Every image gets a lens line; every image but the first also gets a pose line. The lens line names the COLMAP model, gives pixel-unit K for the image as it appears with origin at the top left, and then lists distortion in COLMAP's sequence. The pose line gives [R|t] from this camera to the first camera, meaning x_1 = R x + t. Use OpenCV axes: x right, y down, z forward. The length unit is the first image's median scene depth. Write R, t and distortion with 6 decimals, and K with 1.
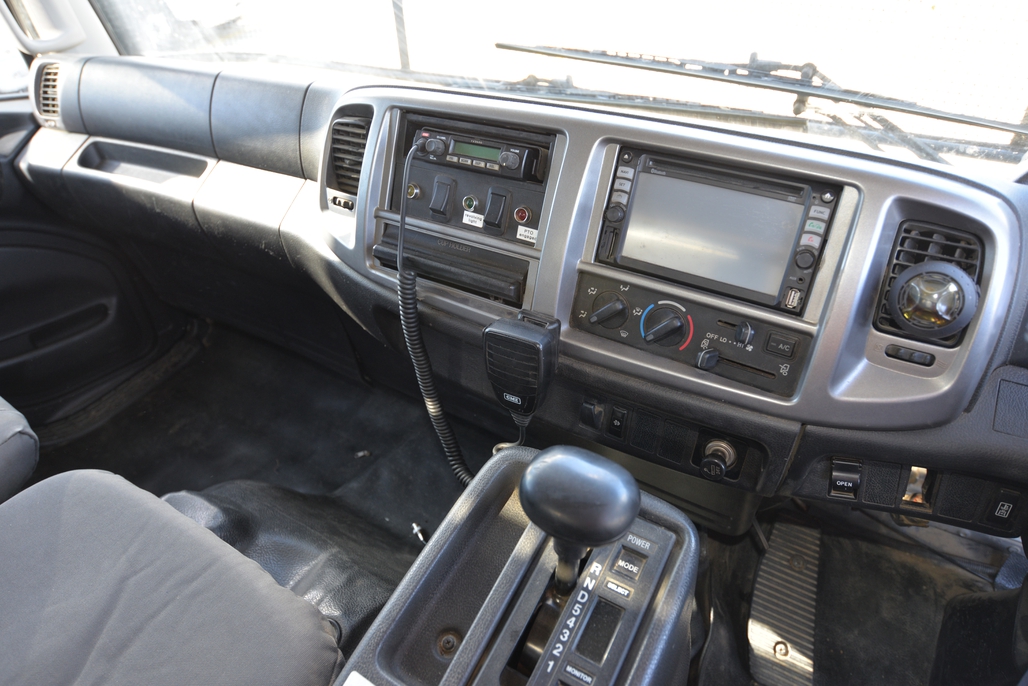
lens RADIAL K [[656.9, 0, 514.0], [0, 656.9, 343.0], [0, 0, 1]] dist [-0.052346, -0.000096]
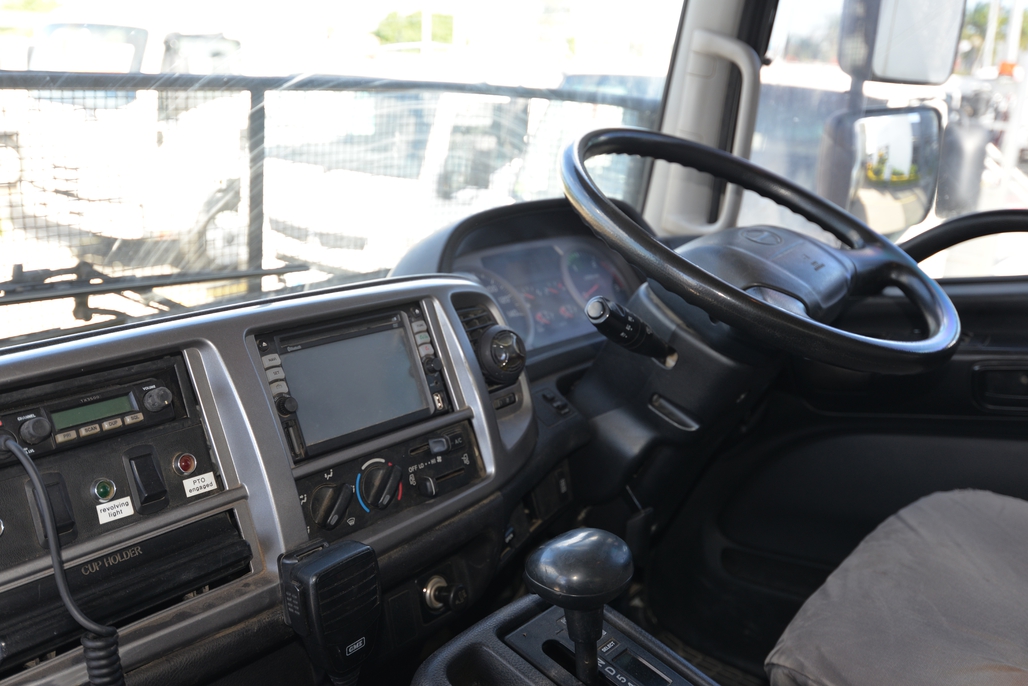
lens RADIAL K [[1027.0, 0, 514.0], [0, 1027.0, 343.0], [0, 0, 1]] dist [0.002478, -0.001009]
pose [[0.119015, -0.215103, 0.969312, -1.139064], [0.561665, 0.819622, 0.112922, -0.254082], [-0.818760, 0.530990, 0.218363, 0.417799]]
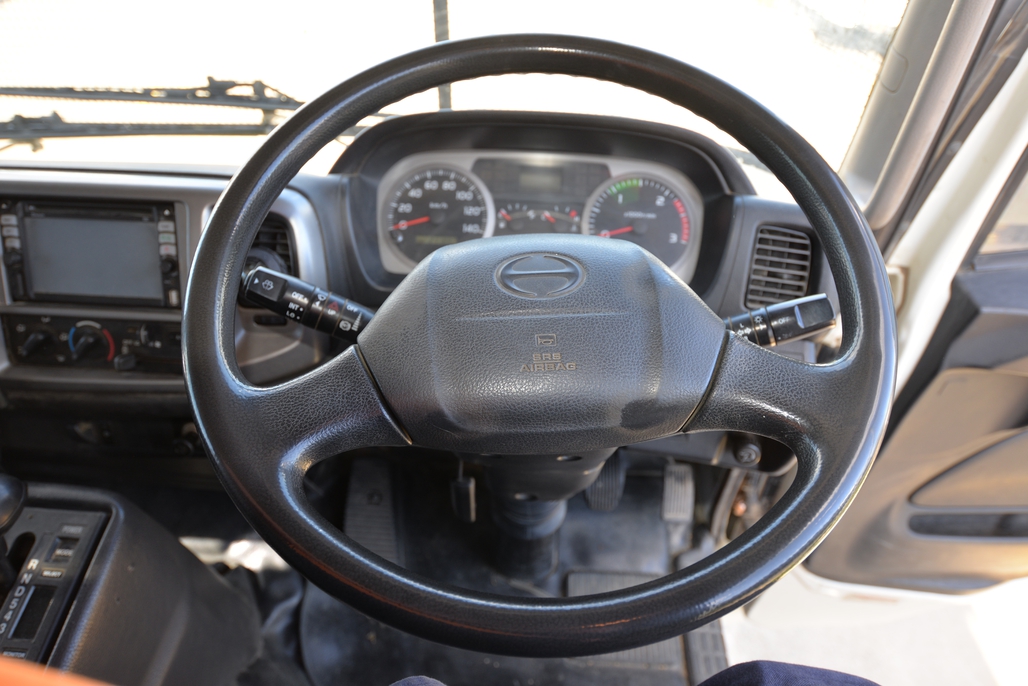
lens RADIAL K [[667.4, 0, 514.0], [0, 667.4, 343.0], [0, 0, 1]] dist [-0.002914, -0.000099]
pose [[0.900839, -0.253228, 0.352654, 0.497178], [0.249596, 0.966696, 0.056568, 0.095114], [-0.355234, 0.037062, 0.934043, -0.370428]]
